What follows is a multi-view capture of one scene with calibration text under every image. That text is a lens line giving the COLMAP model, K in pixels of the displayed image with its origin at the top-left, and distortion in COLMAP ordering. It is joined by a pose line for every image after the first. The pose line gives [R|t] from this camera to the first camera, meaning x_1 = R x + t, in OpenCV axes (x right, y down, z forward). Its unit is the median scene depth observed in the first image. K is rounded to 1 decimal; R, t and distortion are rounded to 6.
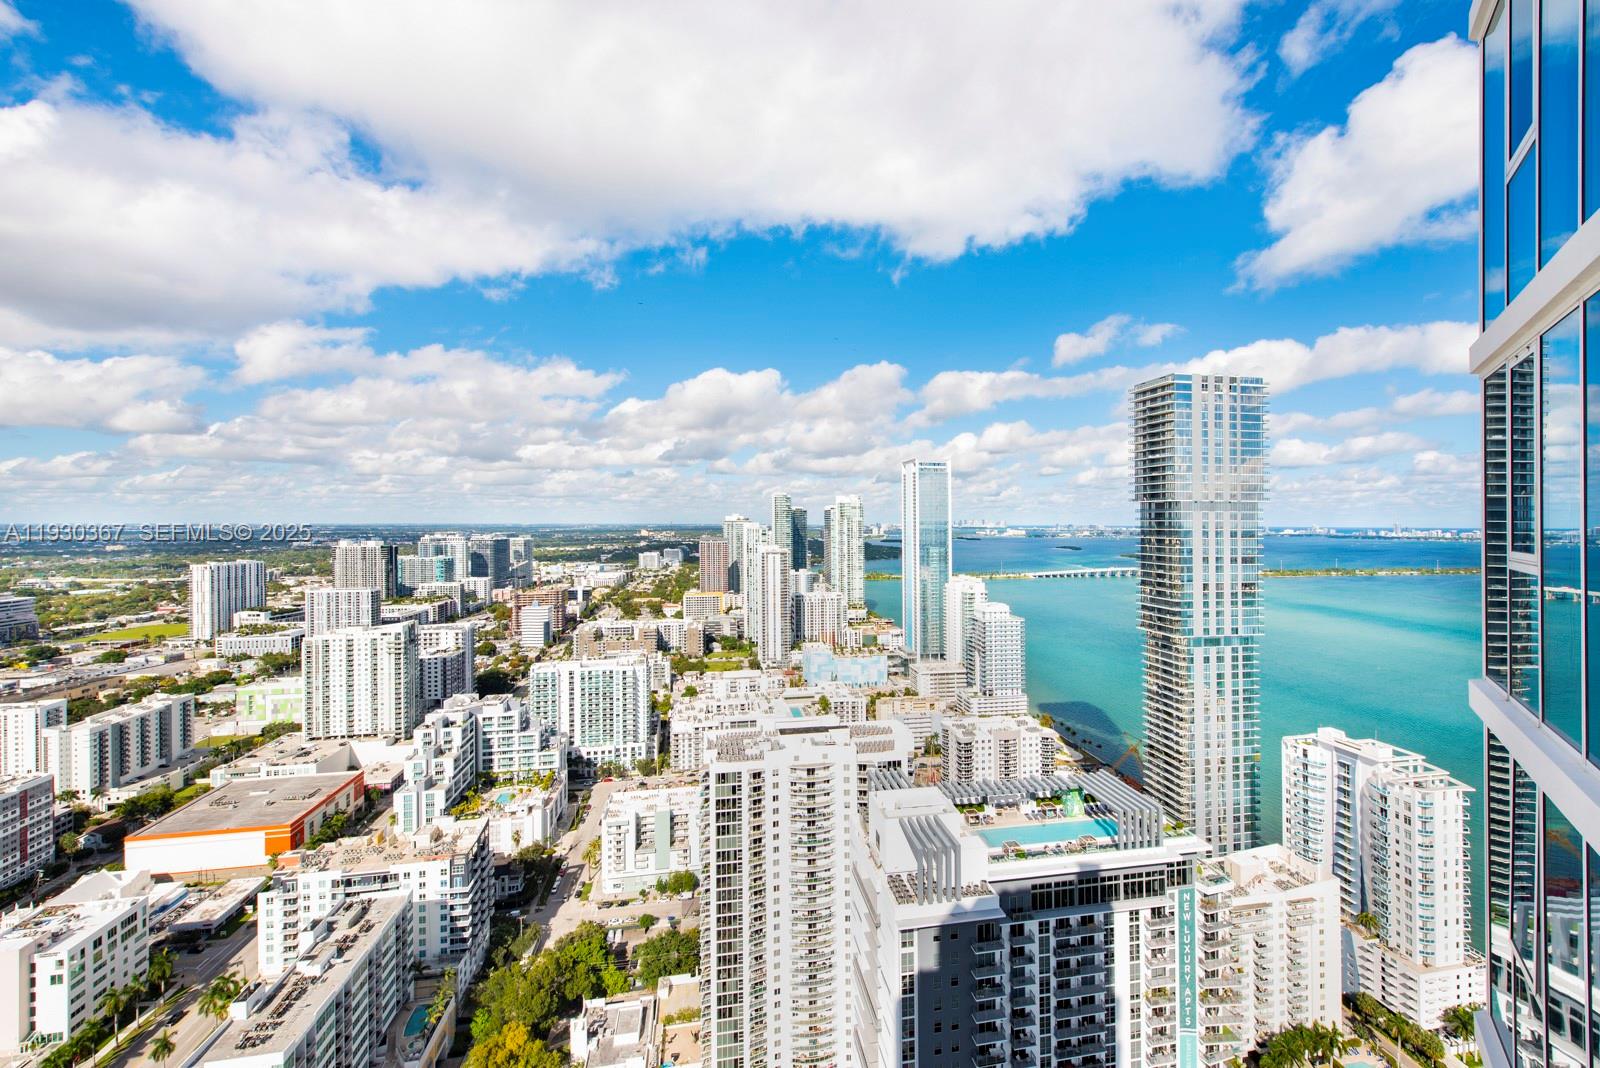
lens RADIAL K [[641.2, 0, 808.2], [0, 641.2, 519.1], [0, 0, 1]] dist [0.004648, 0.000006]
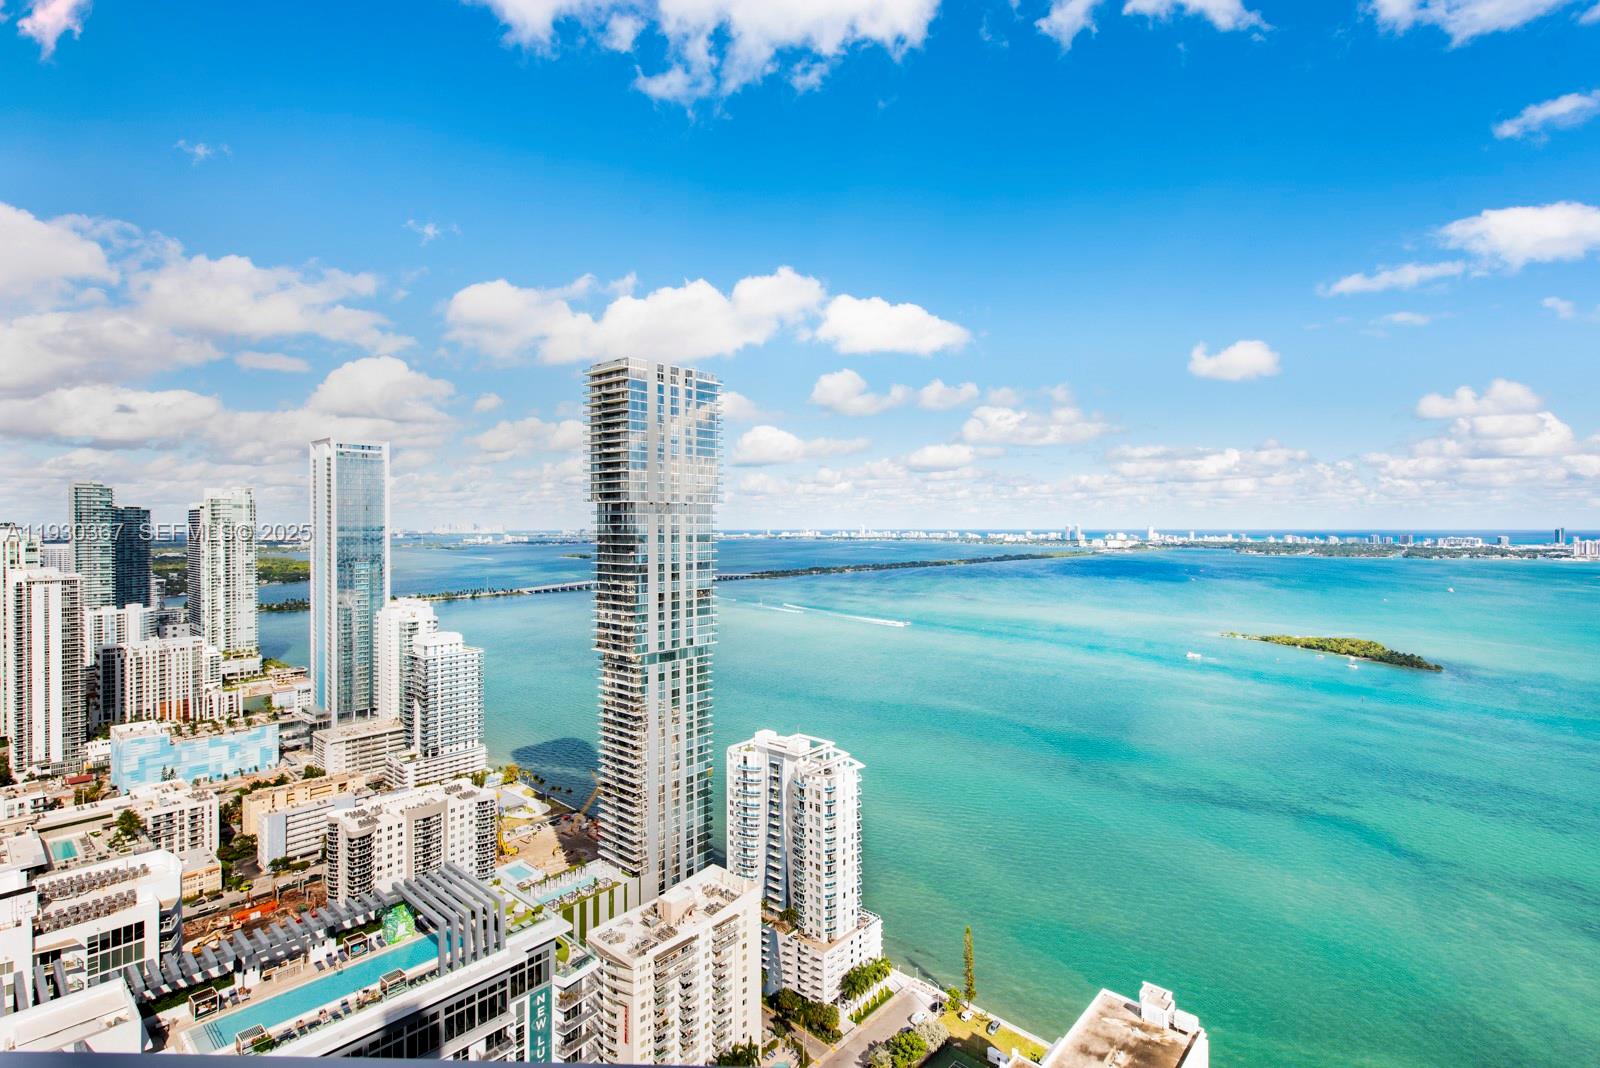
lens RADIAL K [[772.8, 0, 797.4], [0, 772.8, 524.6], [0, 0, 1]] dist [0.017242, -0.004336]
pose [[0.785850, -0.004226, 0.618402, 0.140986], [0.002908, 0.999991, 0.003138, 0.000775], [-0.618410, -0.000667, 0.785855, 0.030257]]
